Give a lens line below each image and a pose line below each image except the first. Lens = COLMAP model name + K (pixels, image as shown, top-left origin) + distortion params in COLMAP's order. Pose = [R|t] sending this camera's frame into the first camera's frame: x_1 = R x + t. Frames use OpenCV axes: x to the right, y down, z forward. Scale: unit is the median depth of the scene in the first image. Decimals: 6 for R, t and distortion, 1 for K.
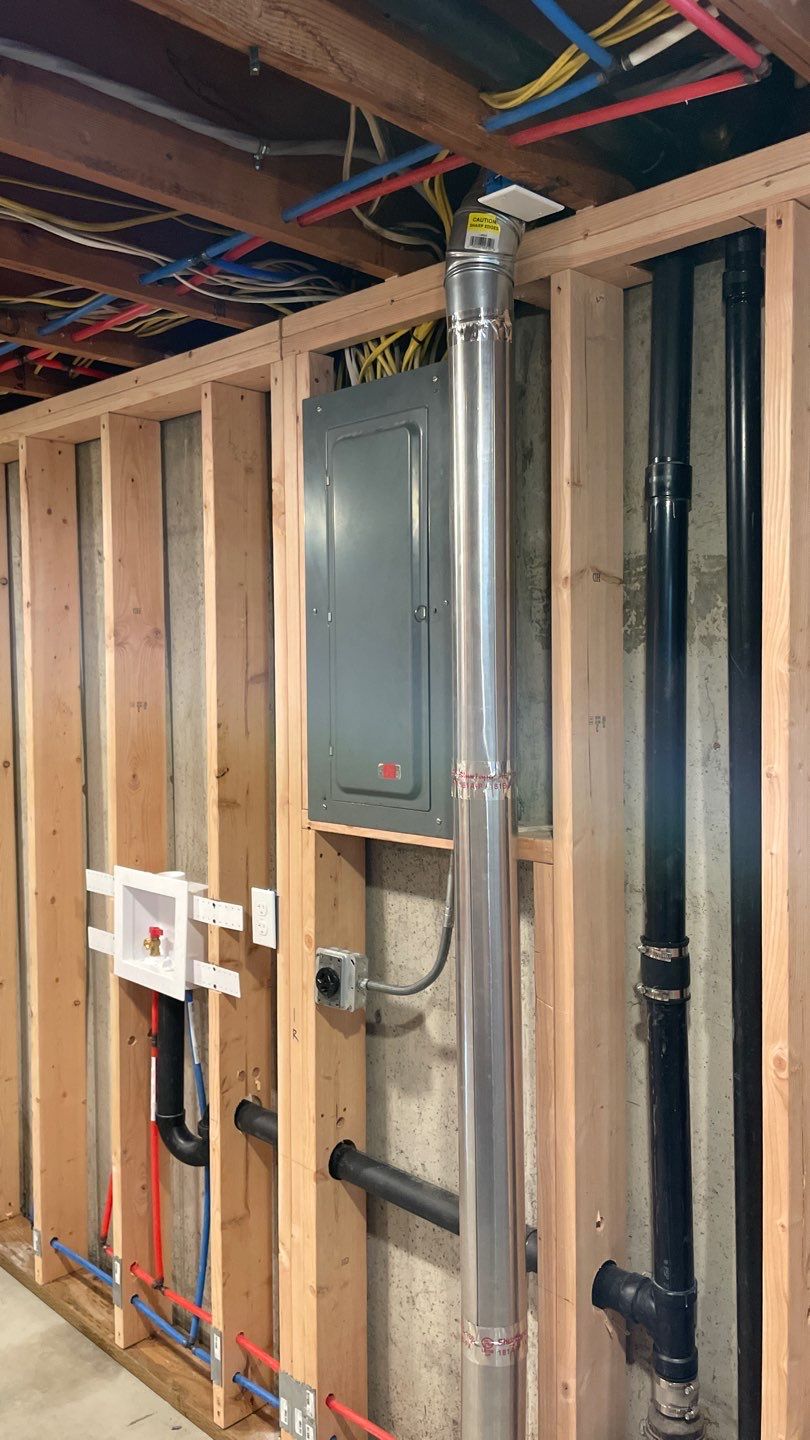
lens RADIAL K [[1102.2, 0, 417.1], [0, 1102.2, 714.6], [0, 0, 1]] dist [0.114160, -0.160788]
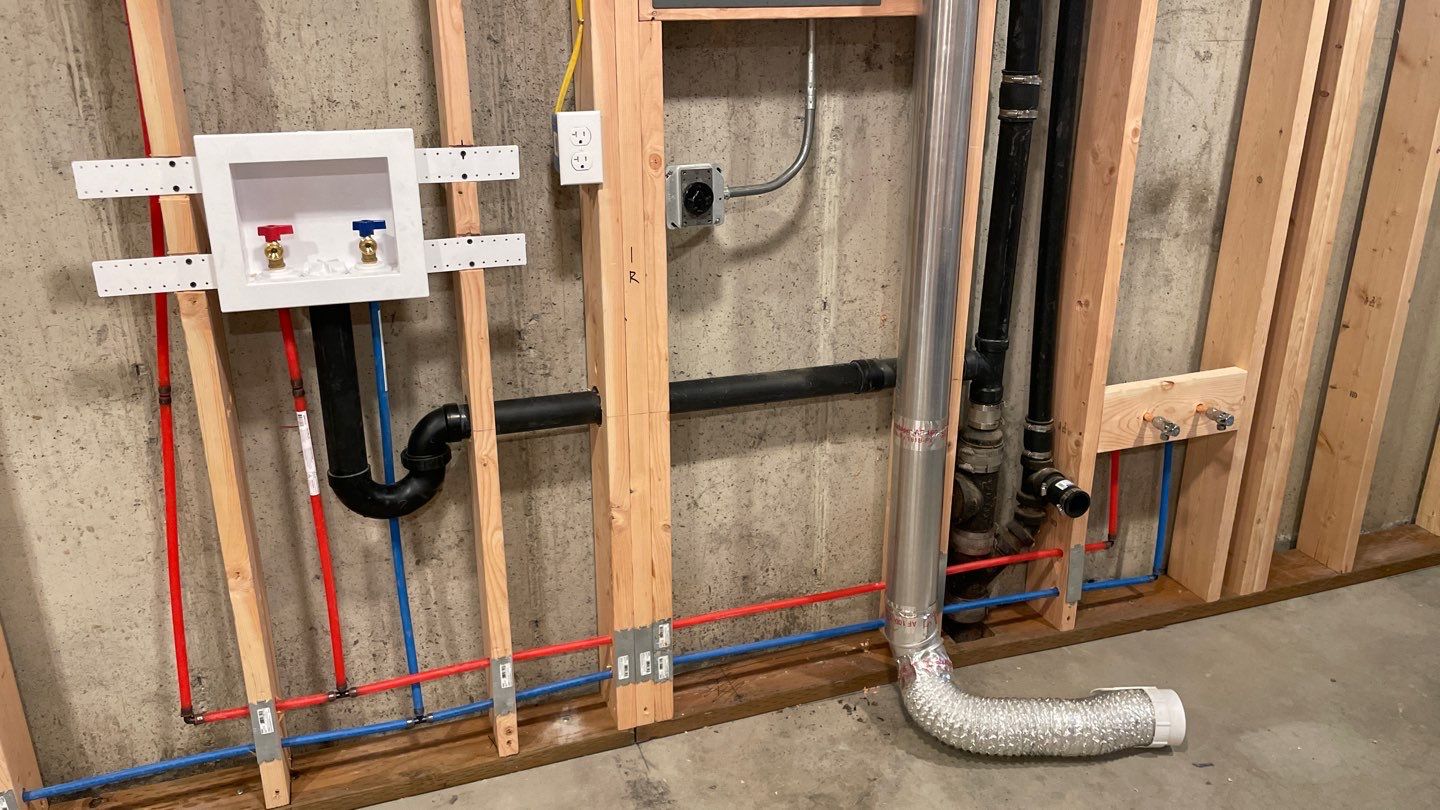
lens RADIAL K [[1102.2, 0, 721.2], [0, 1102.2, 388.3], [0, 0, 1]] dist [0.114160, -0.160788]
pose [[0.437715, -0.303375, 0.846386, -0.846856], [0.035741, 0.946483, 0.320770, 0.098170], [-0.898403, -0.110155, 0.425133, 0.573705]]
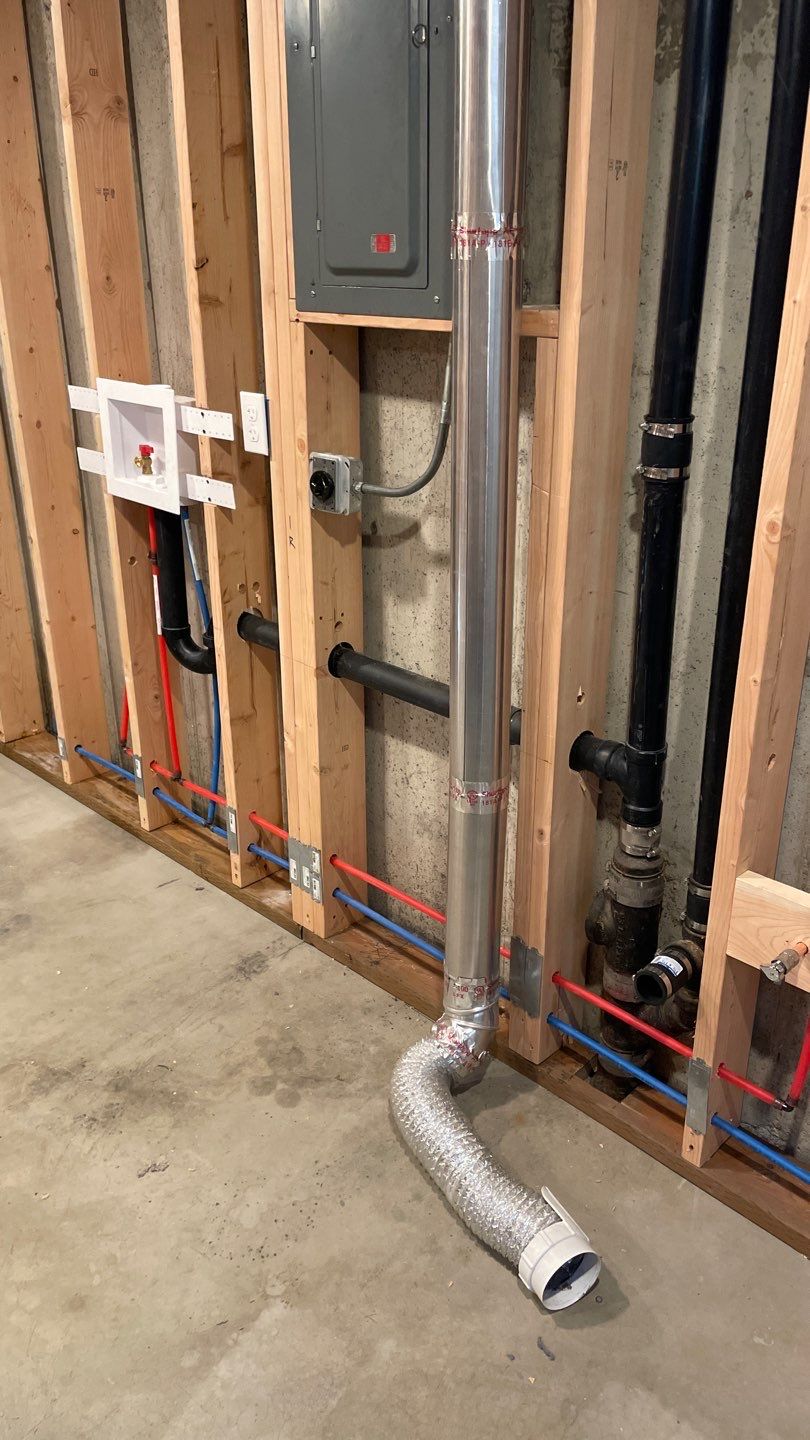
lens RADIAL K [[1102.2, 0, 417.1], [0, 1102.2, 714.6], [0, 0, 1]] dist [0.114160, -0.160788]
pose [[0.999956, 0.009428, 0.000317, 0.005428], [-0.008949, 0.937403, 0.348131, 0.085584], [0.002985, -0.348118, 0.937446, 0.005614]]
